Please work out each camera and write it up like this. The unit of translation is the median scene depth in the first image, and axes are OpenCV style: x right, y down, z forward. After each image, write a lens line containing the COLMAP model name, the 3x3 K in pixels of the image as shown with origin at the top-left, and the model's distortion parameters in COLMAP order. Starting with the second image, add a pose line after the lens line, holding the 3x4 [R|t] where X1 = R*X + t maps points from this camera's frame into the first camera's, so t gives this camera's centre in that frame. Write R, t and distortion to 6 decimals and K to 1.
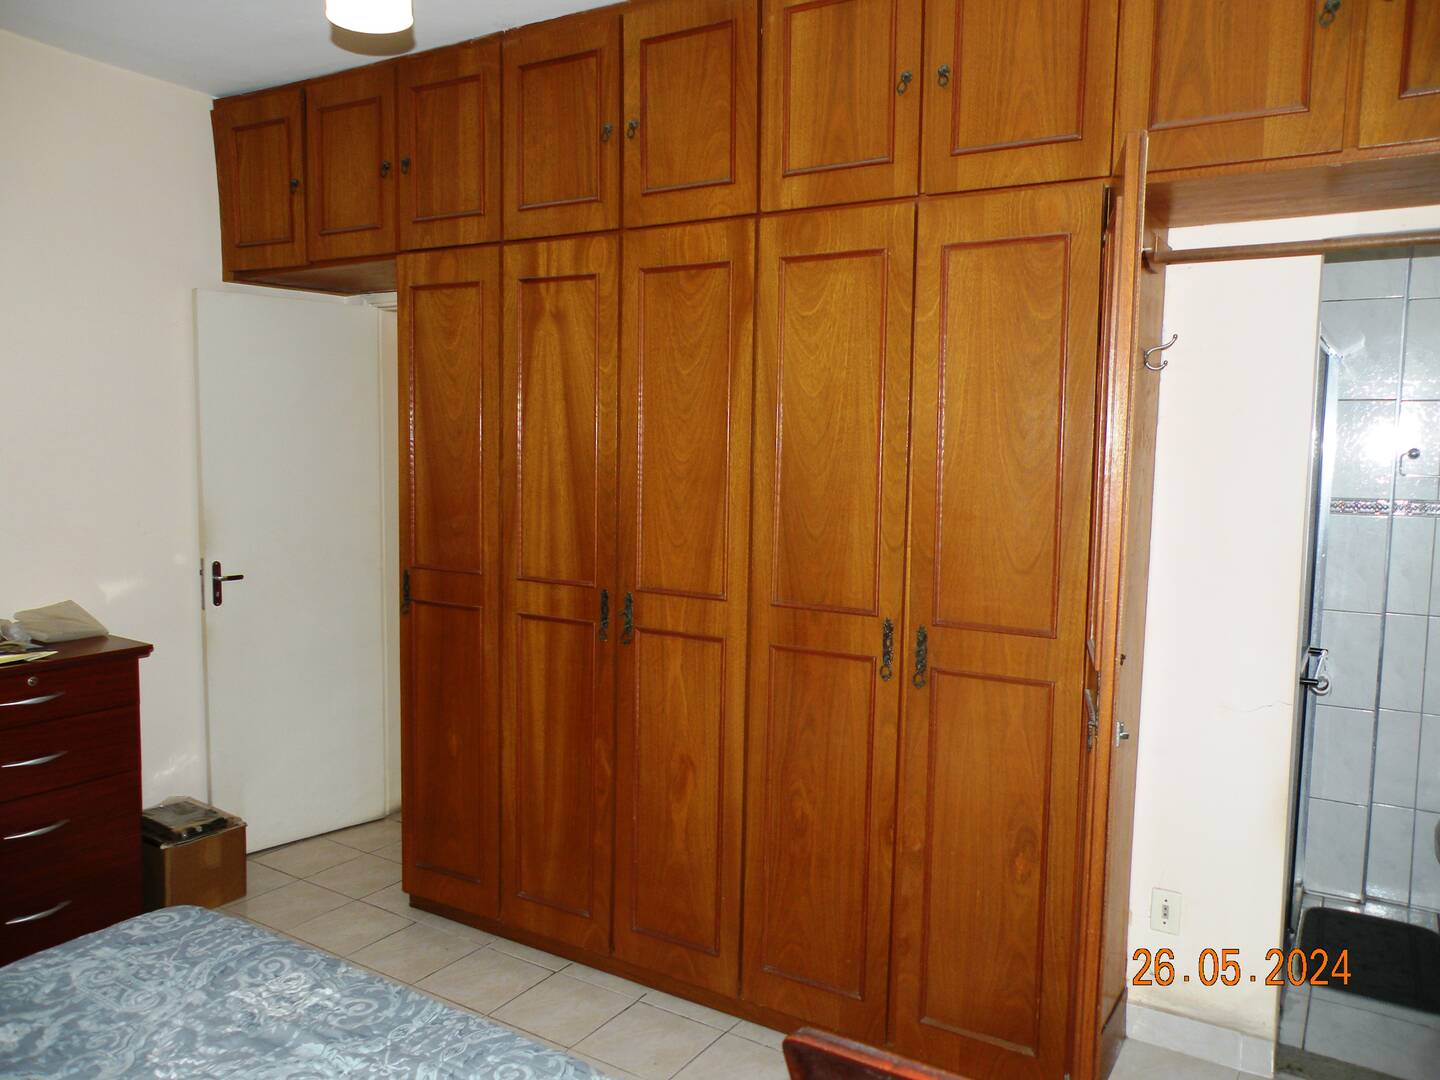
lens RADIAL K [[1124.5, 0, 693.2], [0, 1124.5, 550.6], [0, 0, 1]] dist [0.008785, 0.007942]
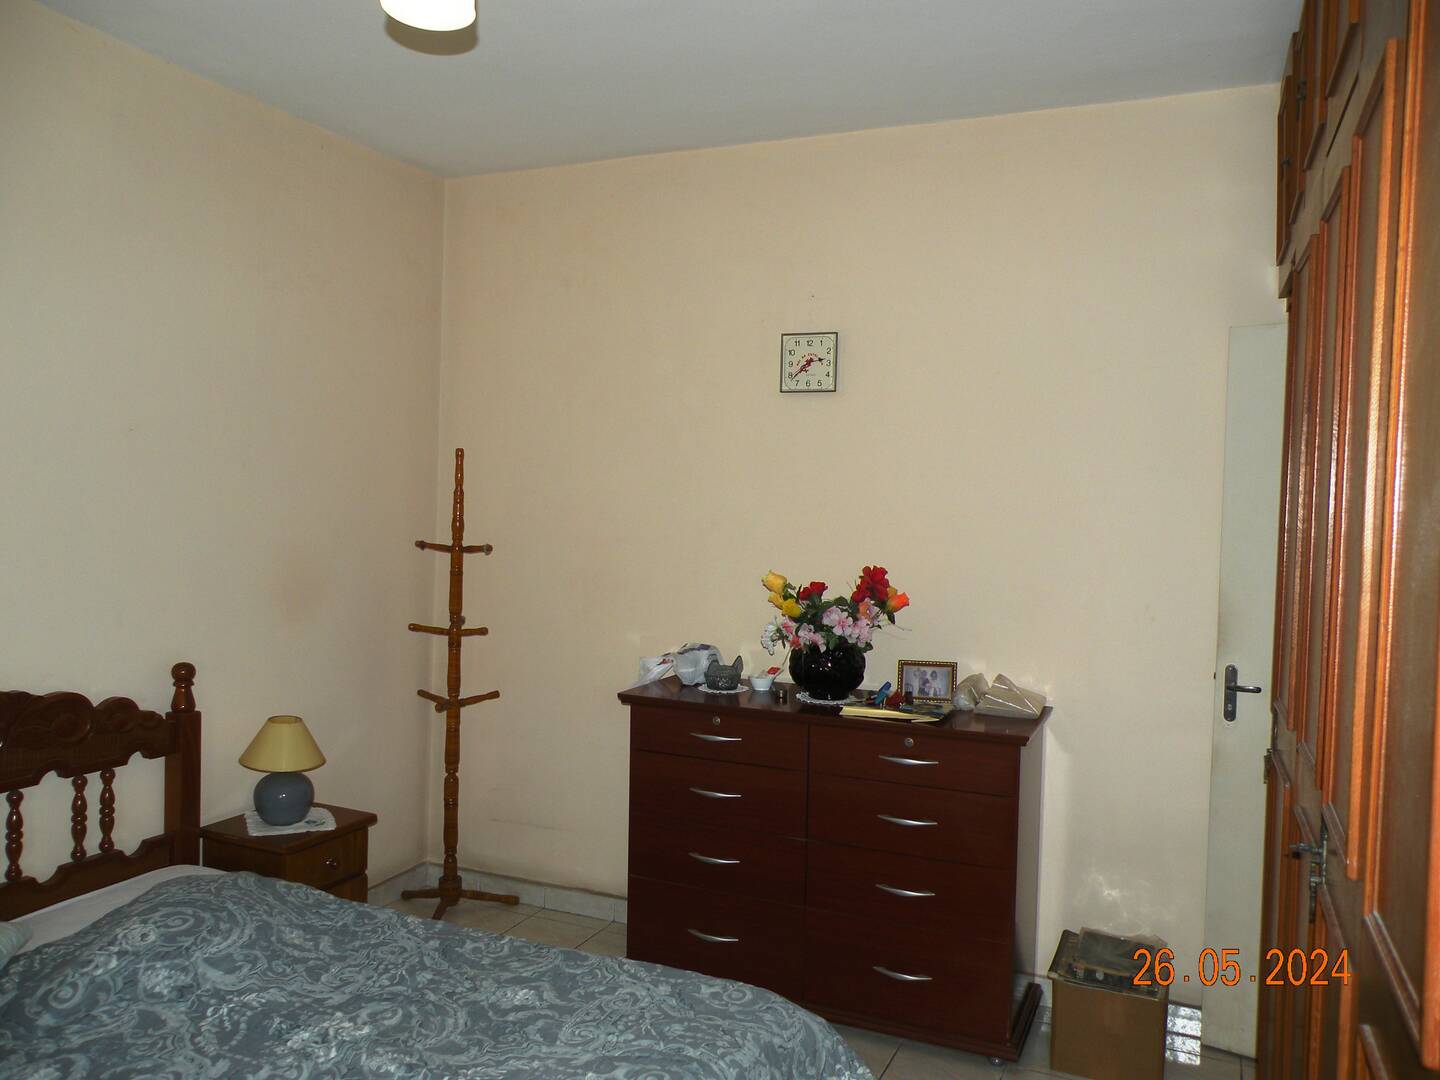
lens RADIAL K [[1110.2, 0, 722.9], [0, 1110.2, 541.7], [0, 0, 1]] dist [-0.004246, 0.010645]
pose [[0.154911, 0.030204, -0.987467, 0.462125], [-0.122852, 0.992363, 0.011081, -0.066120], [0.980260, 0.119595, 0.157438, 0.823968]]
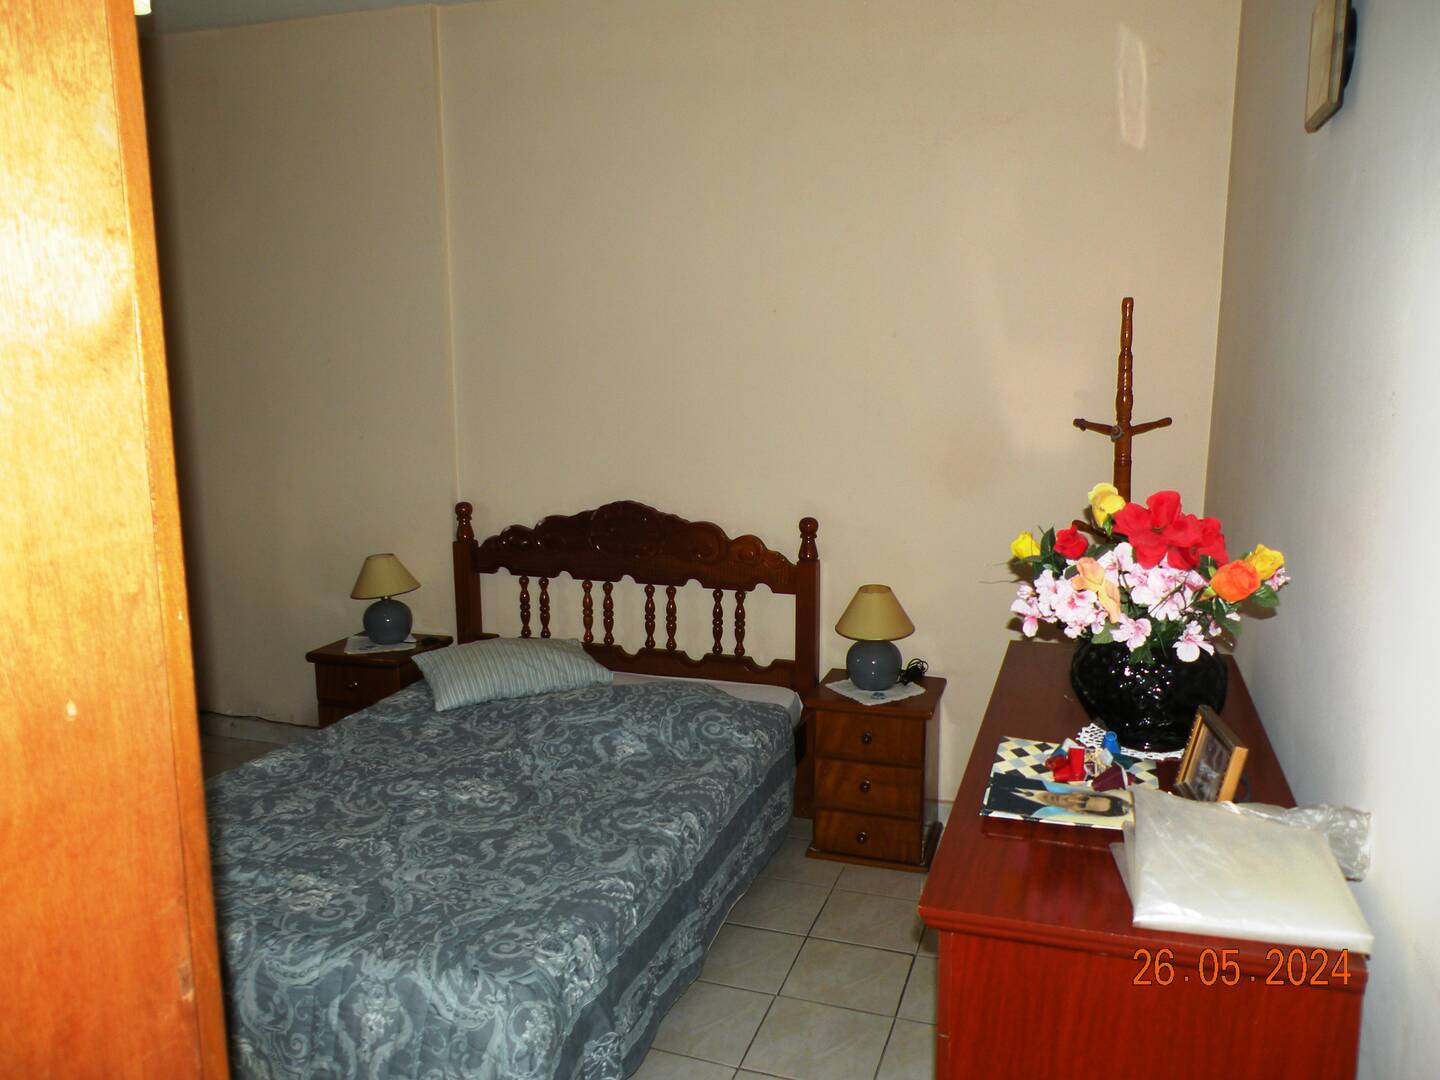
lens RADIAL K [[1110.2, 0, 722.9], [0, 1110.2, 541.7], [0, 0, 1]] dist [-0.004246, 0.010645]
pose [[-0.970170, 0.030107, -0.240549, -0.455111], [-0.033261, 0.966344, 0.255093, -0.171860], [0.240134, 0.255484, -0.936517, 1.778546]]
